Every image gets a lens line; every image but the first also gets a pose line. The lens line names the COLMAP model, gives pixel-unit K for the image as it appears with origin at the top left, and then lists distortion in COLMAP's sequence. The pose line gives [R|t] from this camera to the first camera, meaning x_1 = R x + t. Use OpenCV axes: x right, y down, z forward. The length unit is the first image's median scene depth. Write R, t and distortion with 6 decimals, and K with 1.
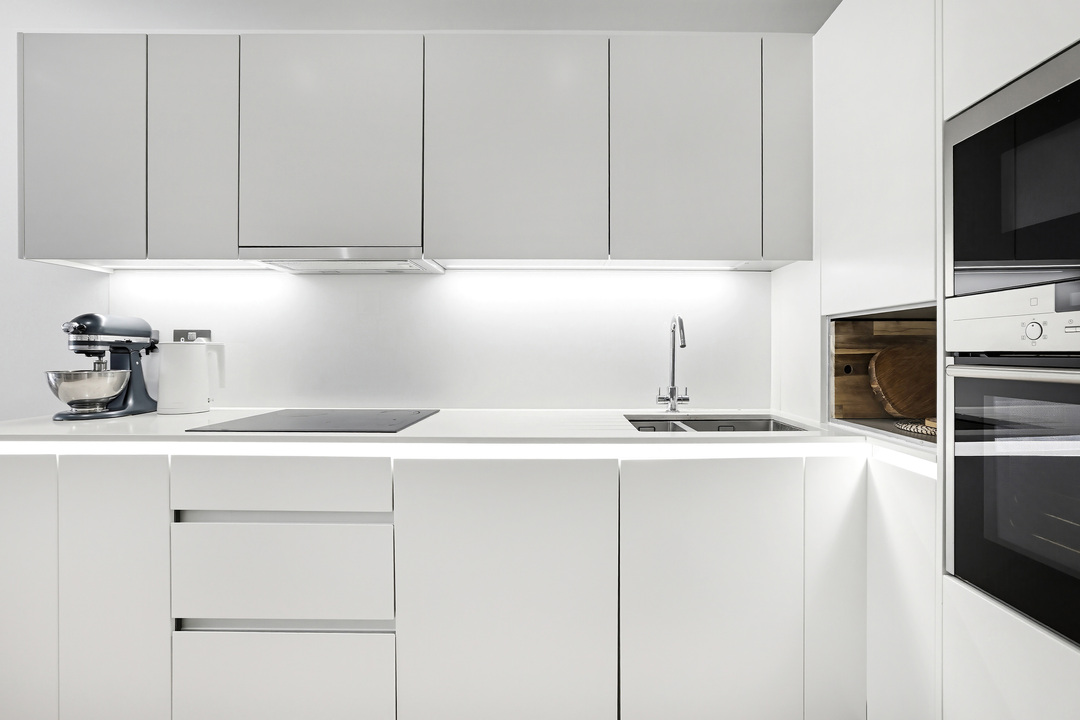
lens RADIAL K [[505.0, 0, 544.7], [0, 505.0, 353.4], [0, 0, 1]] dist [-0.016563, 0.000600]
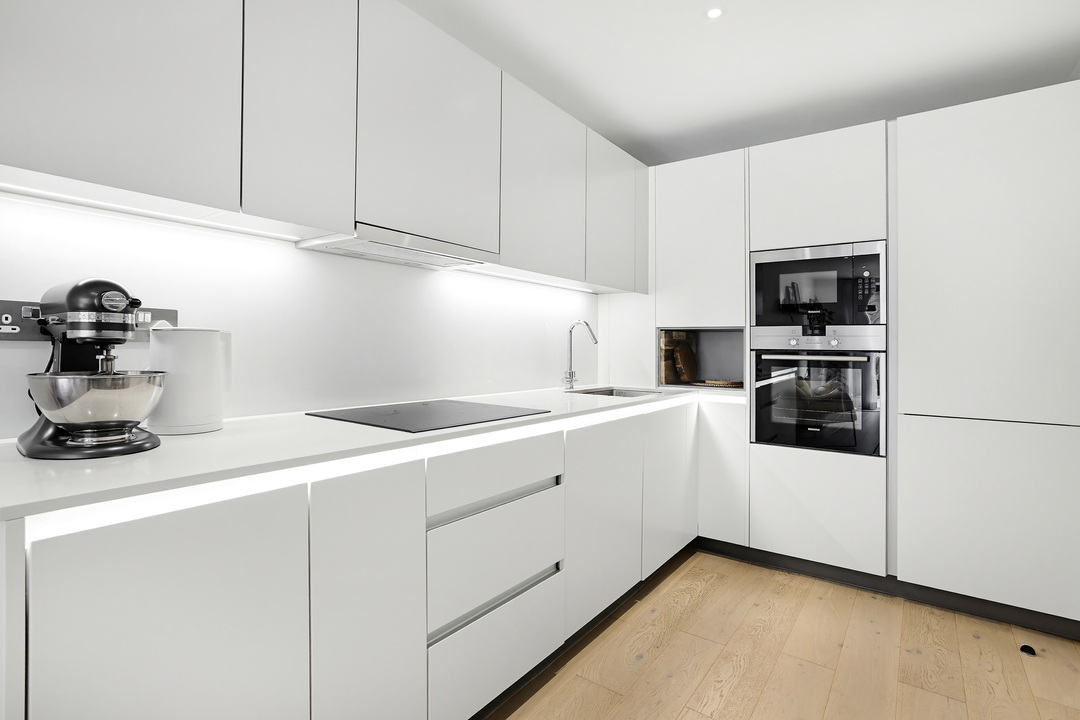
lens RADIAL K [[526.6, 0, 569.0], [0, 526.6, 342.0], [0, 0, 1]] dist [0.000581, 0.000271]
pose [[0.563342, 0.014043, 0.826104, -1.192253], [-0.008041, 0.999901, -0.011515, 0.000446], [-0.826185, -0.000155, 0.563400, 0.203262]]
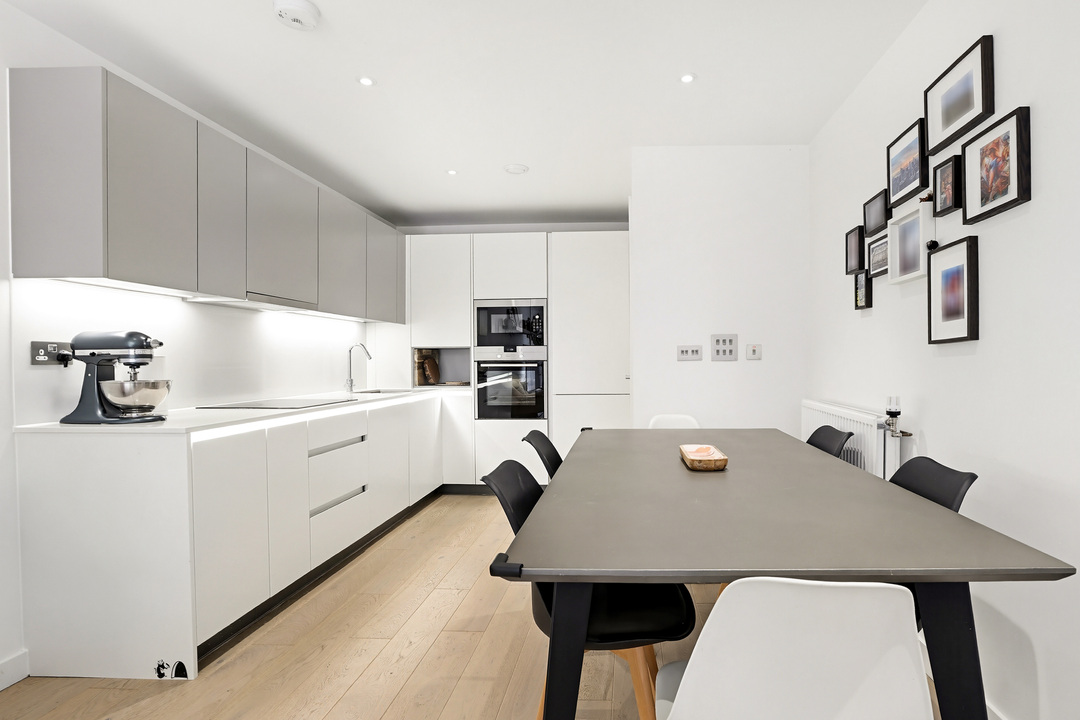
lens RADIAL K [[539.6, 0, 600.2], [0, 539.6, 359.5], [0, 0, 1]] dist [0.000446, 0.000264]
pose [[0.051426, -0.001934, 0.998675, -2.221331], [0.010140, 0.999948, 0.001415, -0.004758], [-0.998625, 0.010053, 0.051443, -0.119902]]
